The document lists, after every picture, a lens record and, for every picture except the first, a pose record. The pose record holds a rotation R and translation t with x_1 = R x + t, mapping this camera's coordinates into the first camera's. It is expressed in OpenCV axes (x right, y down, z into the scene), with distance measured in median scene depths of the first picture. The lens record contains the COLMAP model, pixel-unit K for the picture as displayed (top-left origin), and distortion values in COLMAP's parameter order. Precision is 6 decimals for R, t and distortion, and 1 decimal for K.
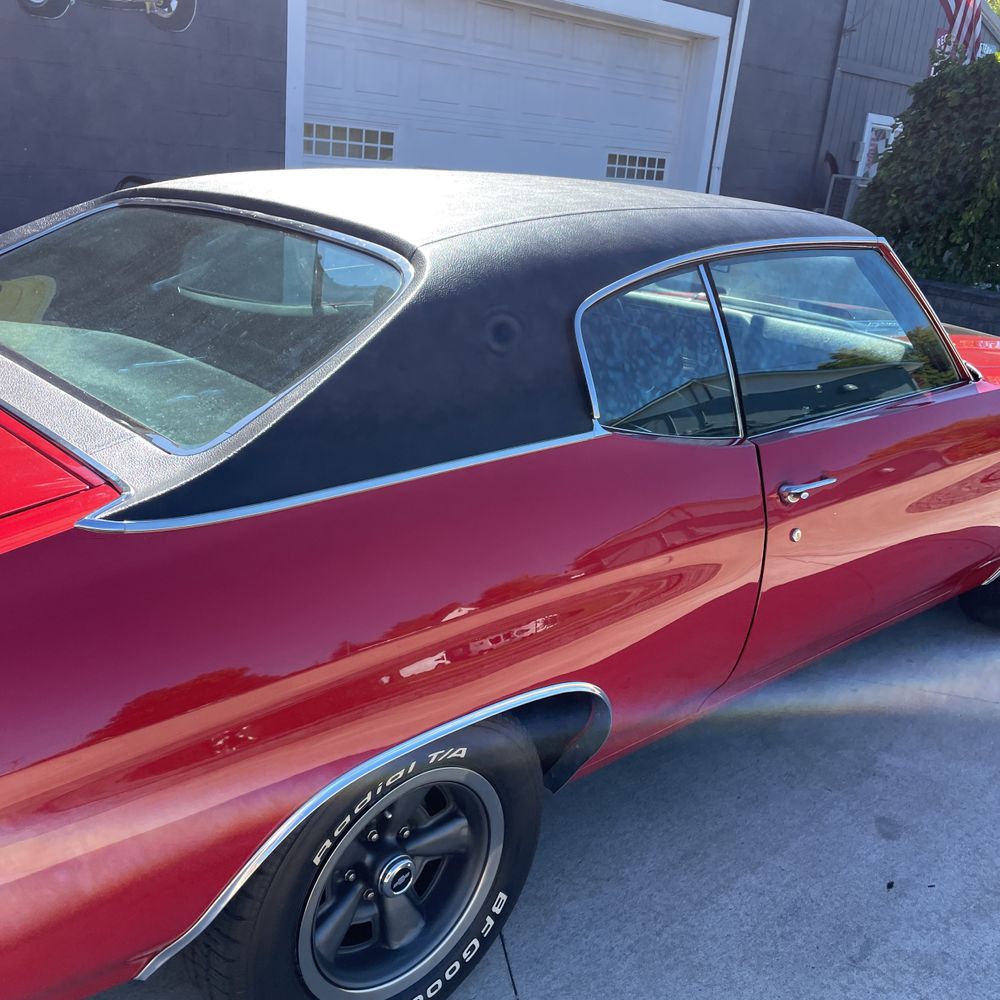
lens RADIAL K [[1020.6, 0, 502.0], [0, 1020.6, 489.5], [0, 0, 1]] dist [0.024315, 0.000000]
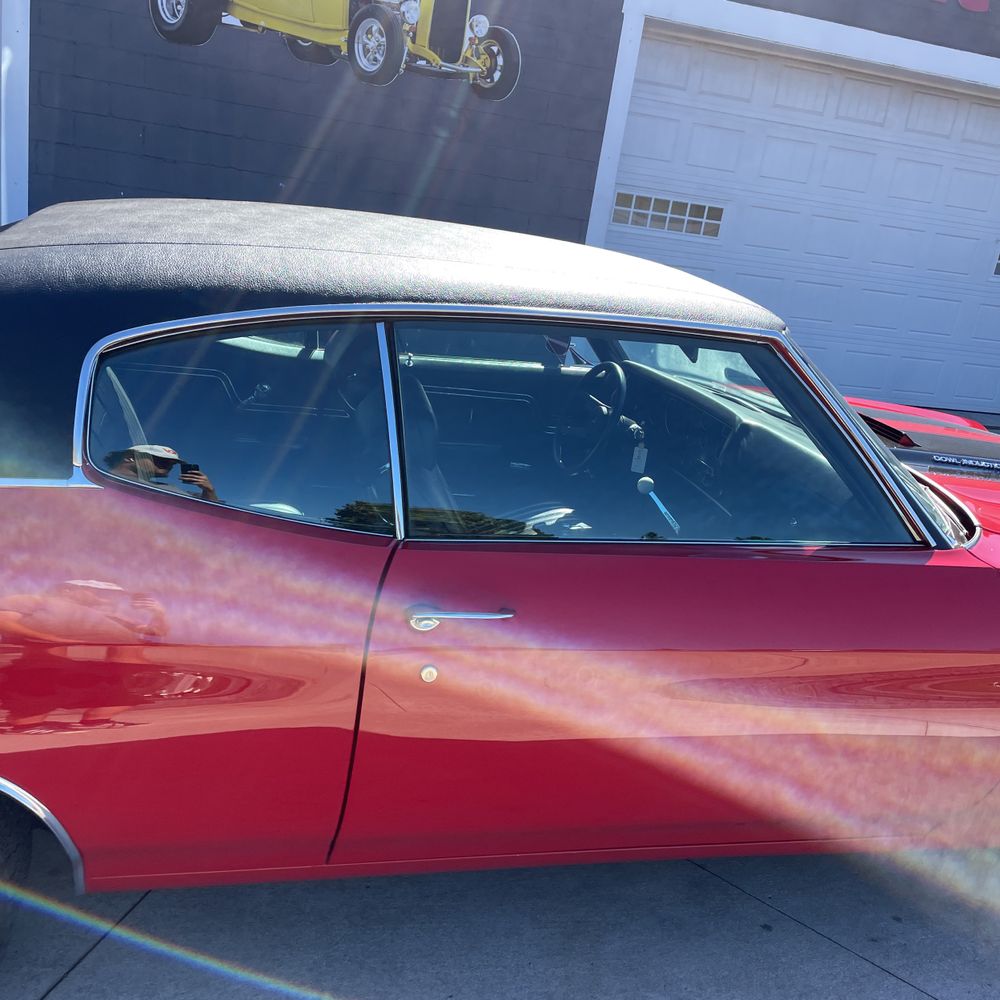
lens RADIAL K [[1020.6, 0, 490.2], [0, 1020.6, 490.9], [0, 0, 1]] dist [0.024315, 0.000000]
pose [[0.888696, 0.178596, -0.422282, 0.515992], [-0.206737, 0.978163, -0.021384, -0.084446], [0.409242, 0.106305, 0.906212, 0.243795]]
